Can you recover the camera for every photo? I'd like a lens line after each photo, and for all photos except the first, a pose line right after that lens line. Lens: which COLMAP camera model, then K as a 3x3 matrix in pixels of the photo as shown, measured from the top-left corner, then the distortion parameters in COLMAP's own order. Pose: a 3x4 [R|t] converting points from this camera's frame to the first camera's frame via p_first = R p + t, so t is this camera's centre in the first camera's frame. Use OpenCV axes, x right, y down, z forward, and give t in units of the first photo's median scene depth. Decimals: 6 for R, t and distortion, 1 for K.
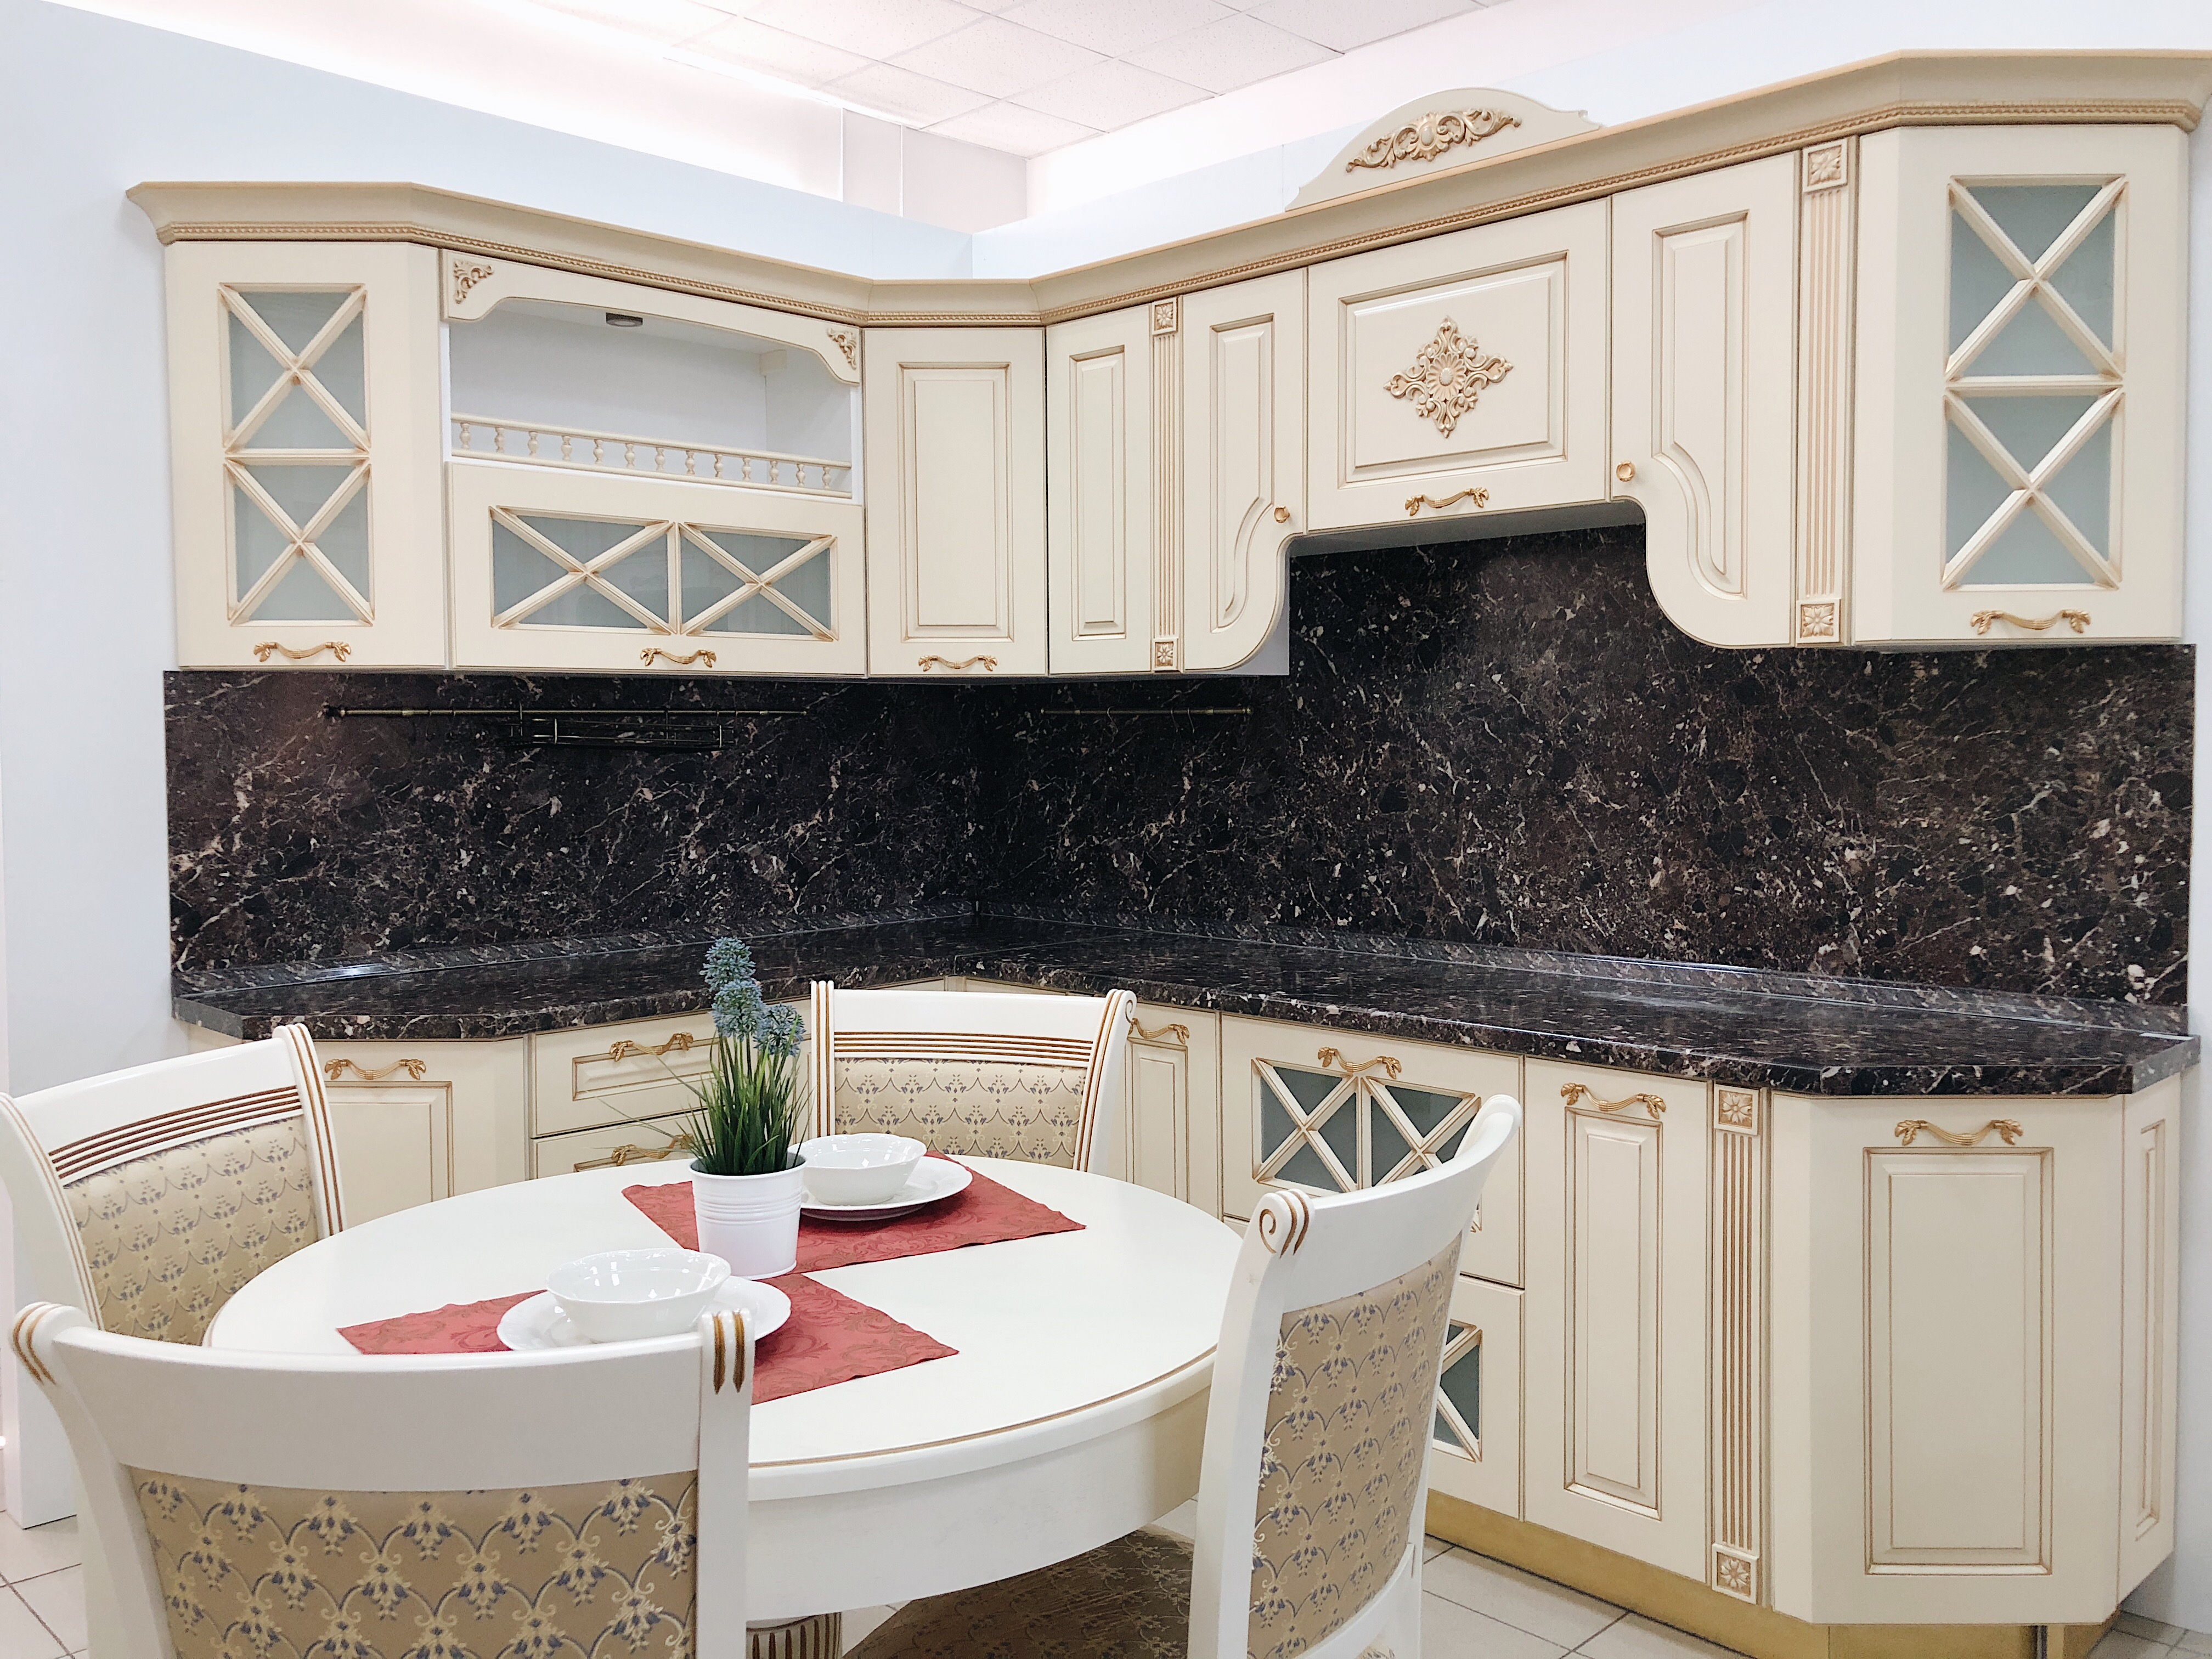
lens RADIAL K [[1796.1, 0, 1106.0], [0, 1796.1, 829.5], [0, 0, 1]] dist [0.001002, -0.006282]
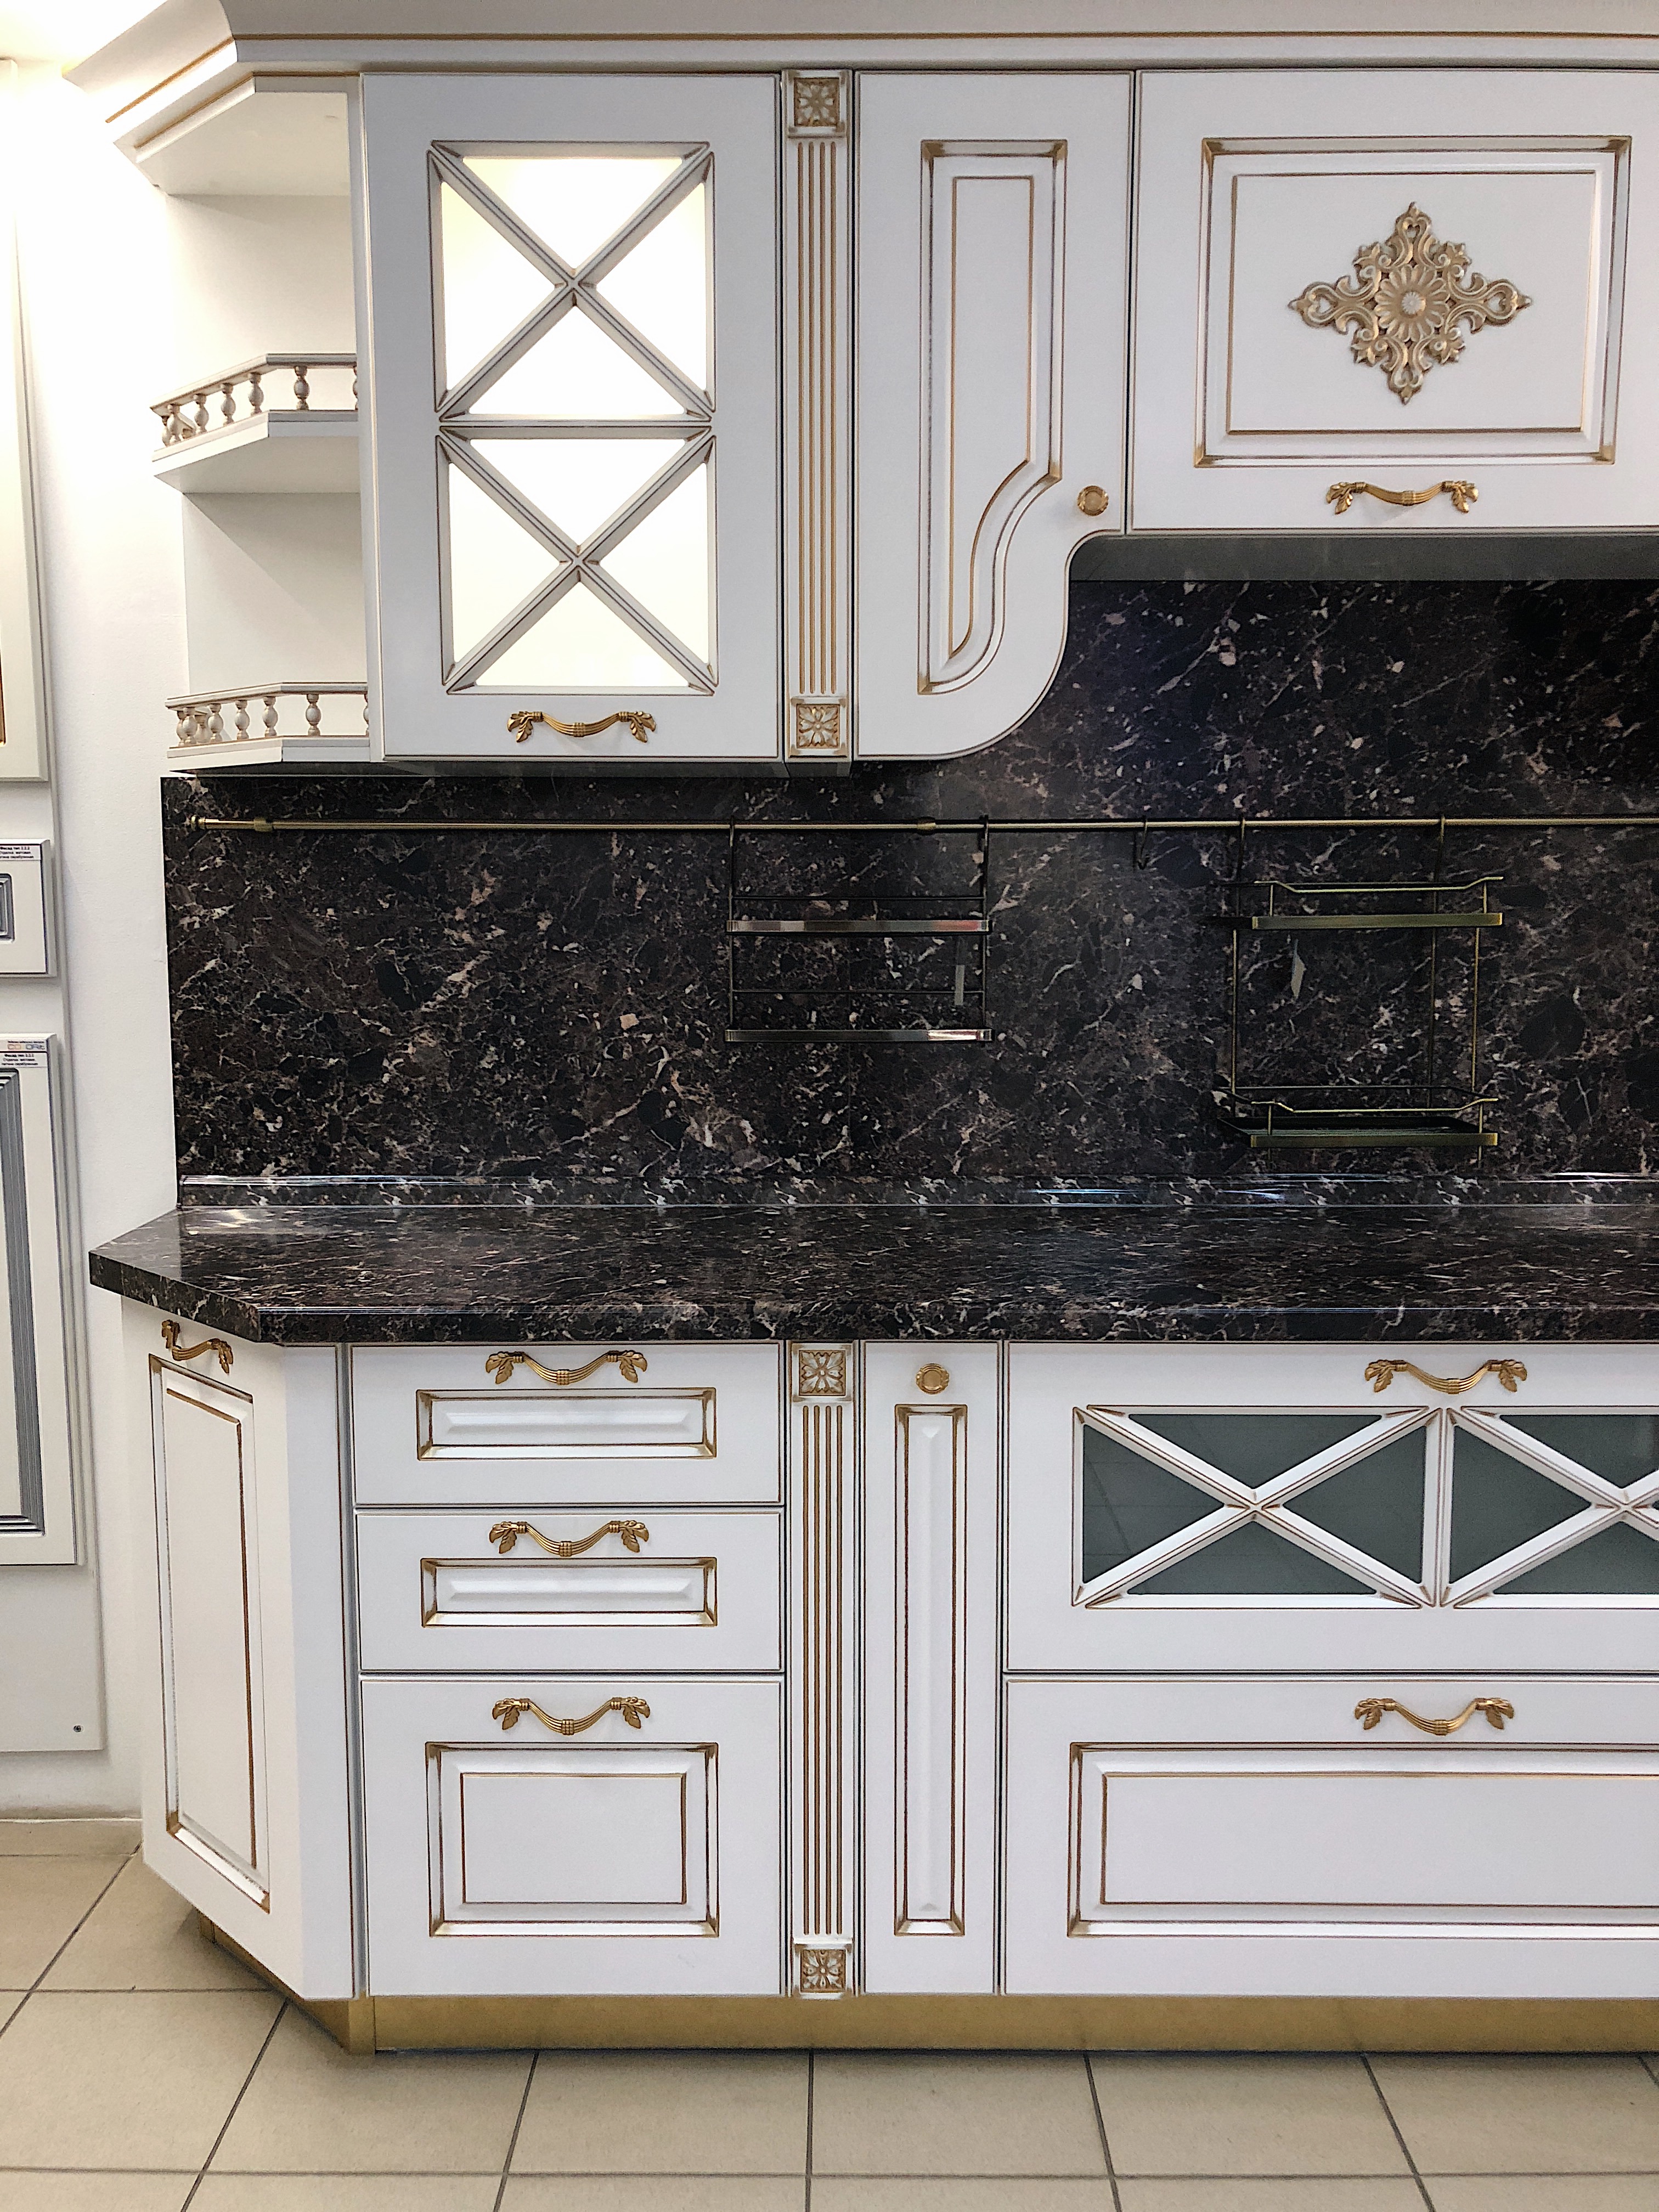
lens RADIAL K [[1858.3, 0, 802.4], [0, 1858.3, 1095.8], [0, 0, 1]] dist [0.017664, -0.010741]
pose [[0.708617, -0.081834, 0.700831, -0.445737], [0.036461, 0.996171, 0.079455, -0.031588], [-0.704650, -0.030750, 0.708888, 0.666649]]
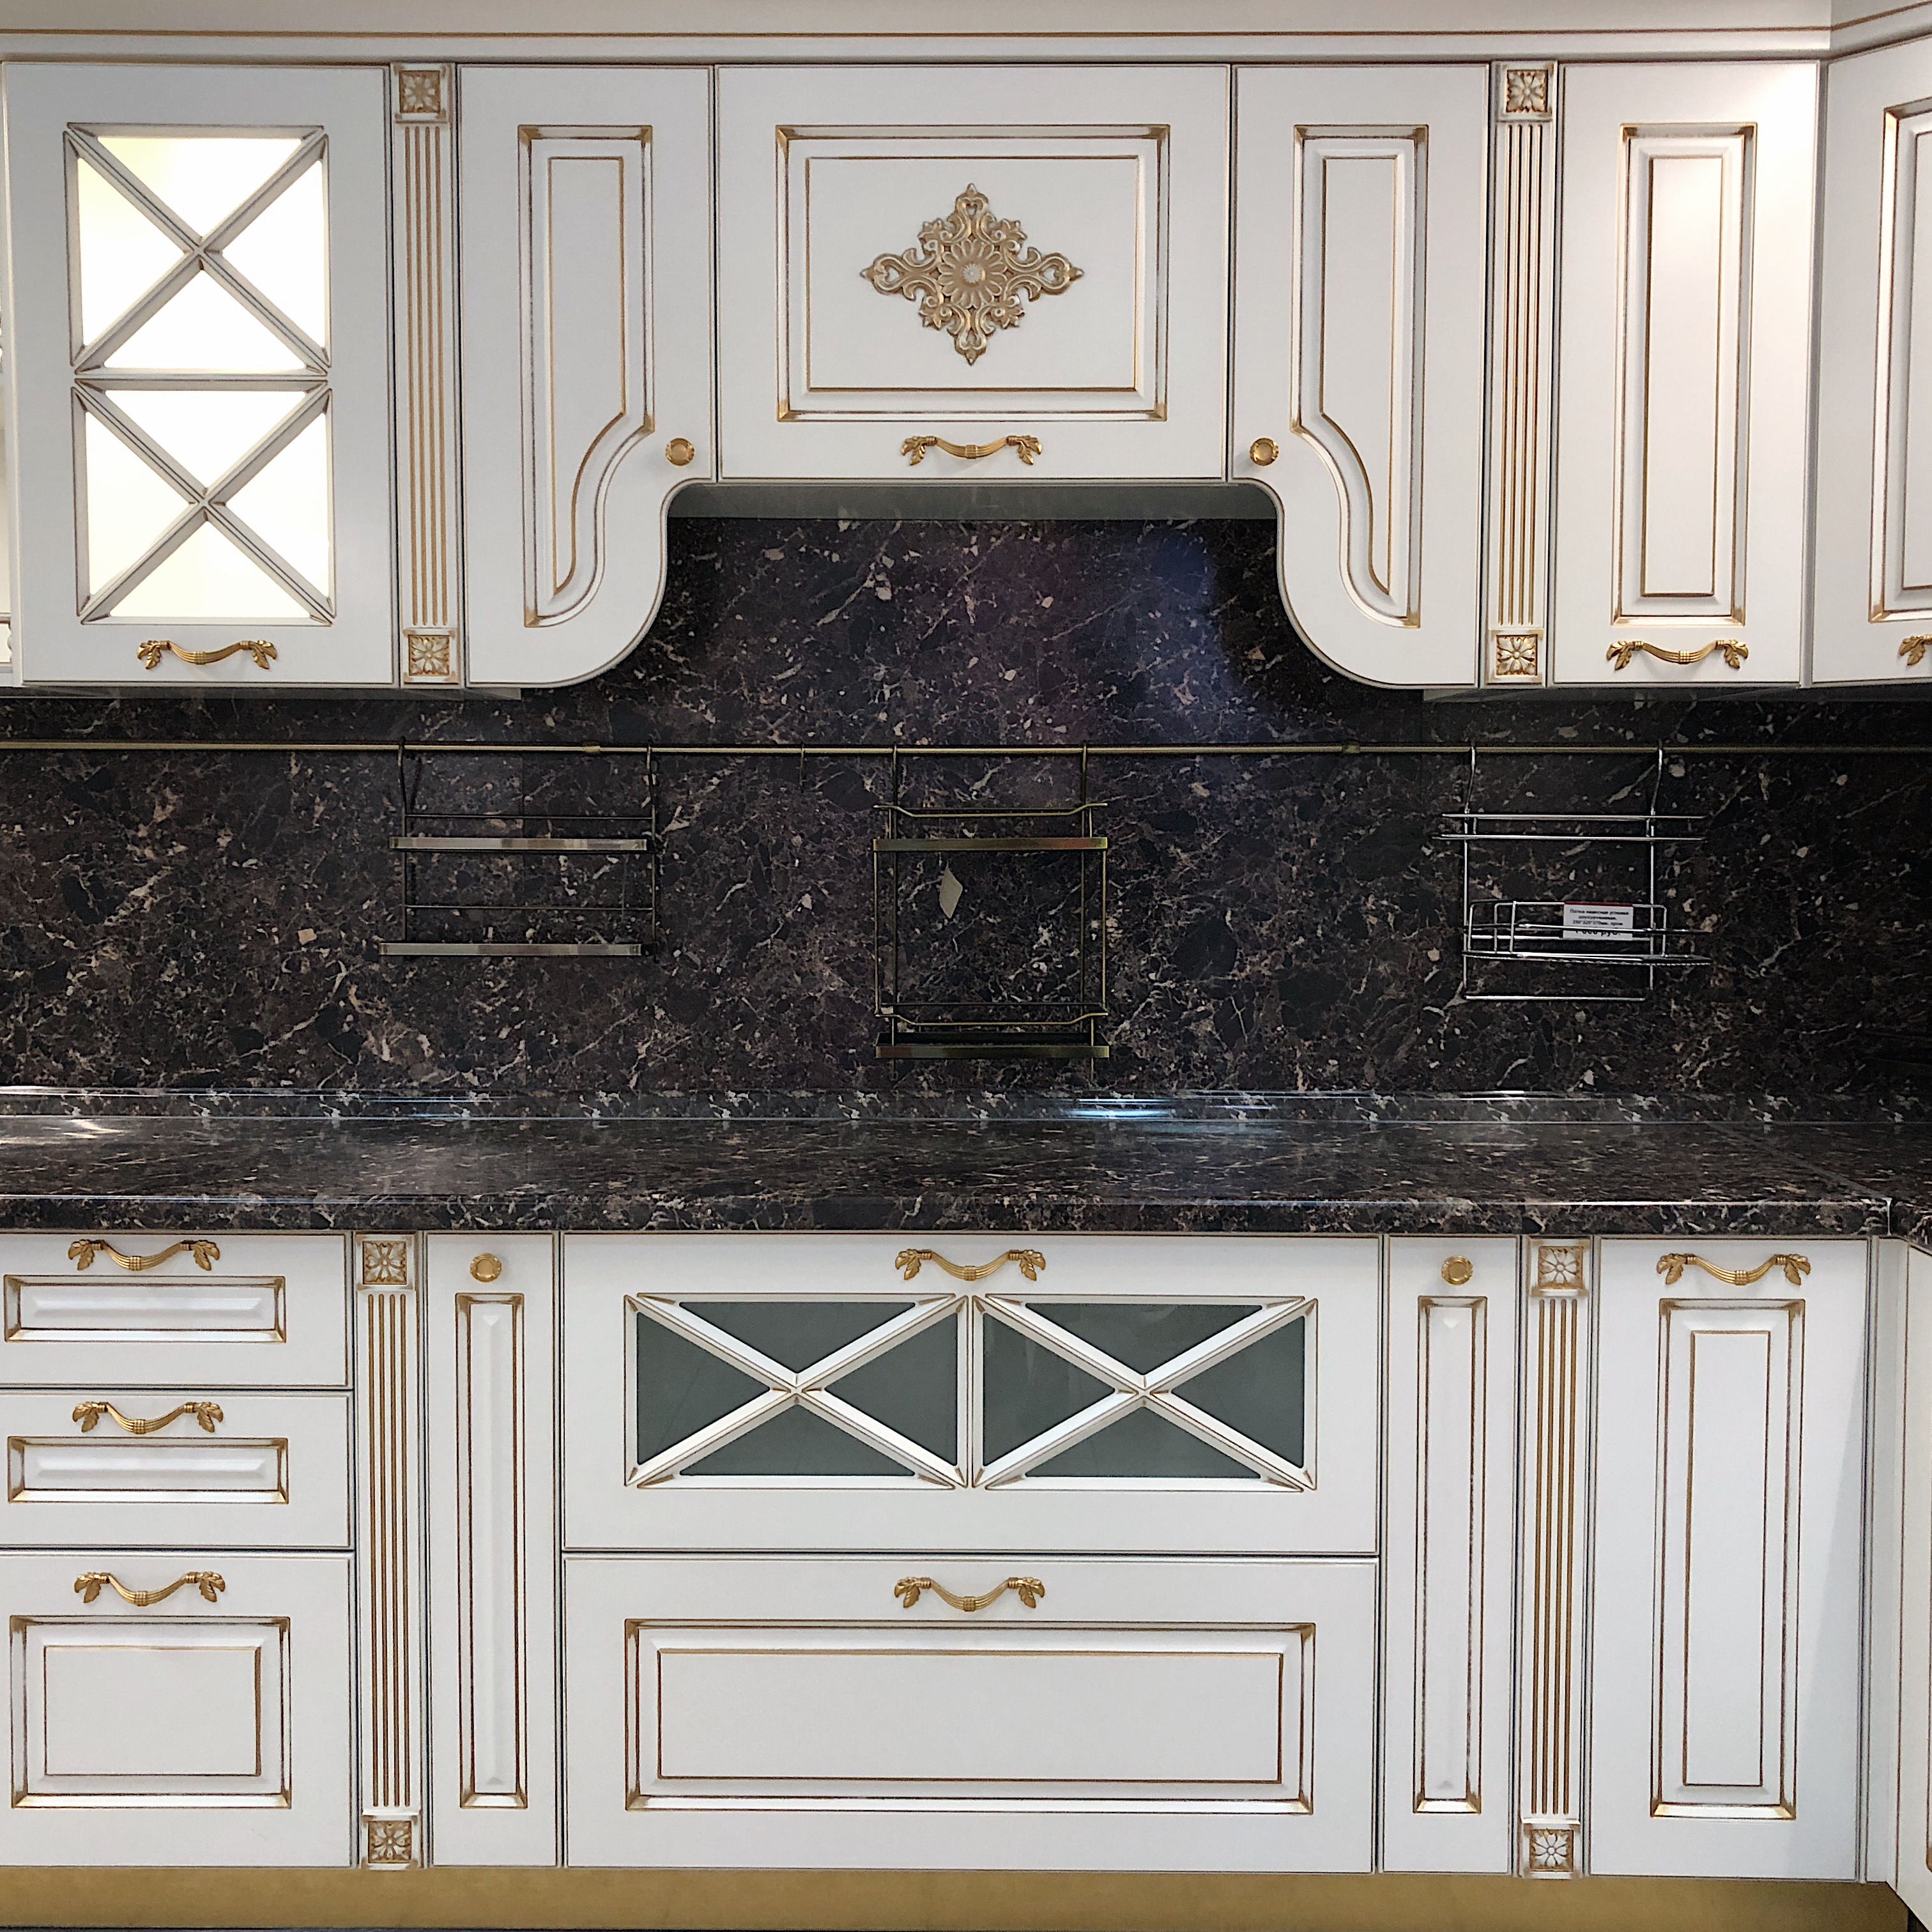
lens RADIAL K [[2158.4, 0, 939.5], [0, 2158.4, 932.3], [0, 0, 1]] dist [0.114600, -0.351800]
pose [[0.711466, -0.038346, 0.701673, -0.411130], [0.030641, 0.999253, 0.023540, -0.018727], [-0.702052, 0.004752, 0.712110, 0.410766]]
